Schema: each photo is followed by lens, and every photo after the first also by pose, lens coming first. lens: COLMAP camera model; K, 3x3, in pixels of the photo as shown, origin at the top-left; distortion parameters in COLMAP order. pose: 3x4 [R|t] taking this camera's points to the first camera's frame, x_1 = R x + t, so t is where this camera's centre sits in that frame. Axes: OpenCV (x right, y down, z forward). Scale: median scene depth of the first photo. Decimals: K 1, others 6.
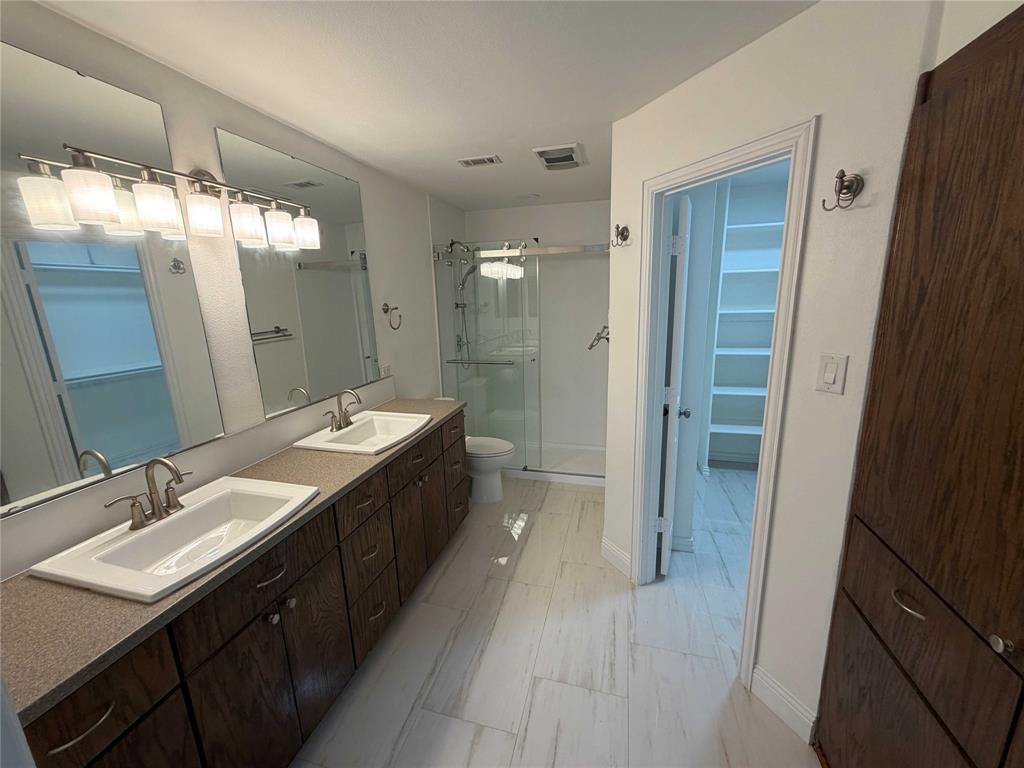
lens RADIAL K [[409.4, 0, 512.4], [0, 409.4, 383.4], [0, 0, 1]] dist [0.001906, 0.000254]
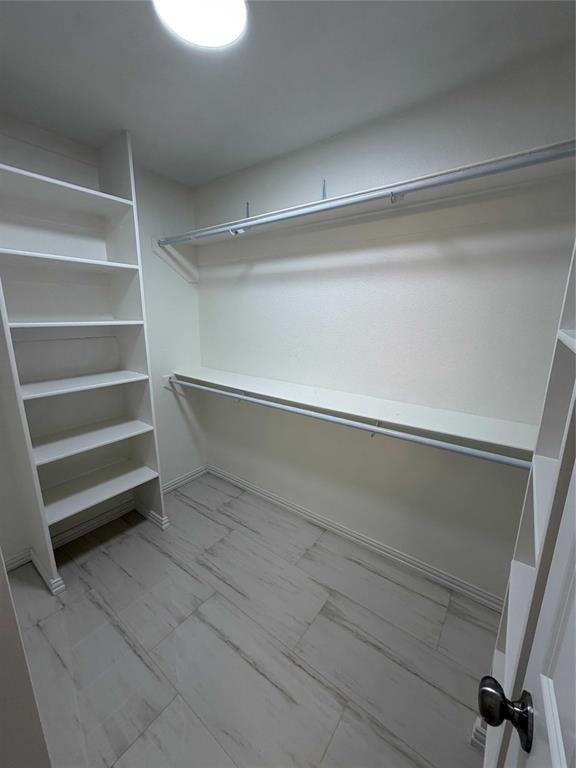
lens RADIAL K [[307.1, 0, 288.0], [0, 307.1, 383.3], [0, 0, 1]] dist [0.001906, 0.000254]
pose [[0.374609, -0.171745, 0.911137, 0.229089], [0.184030, 0.976916, 0.108481, -0.068589], [-0.908736, 0.127039, 0.397568, 0.453435]]
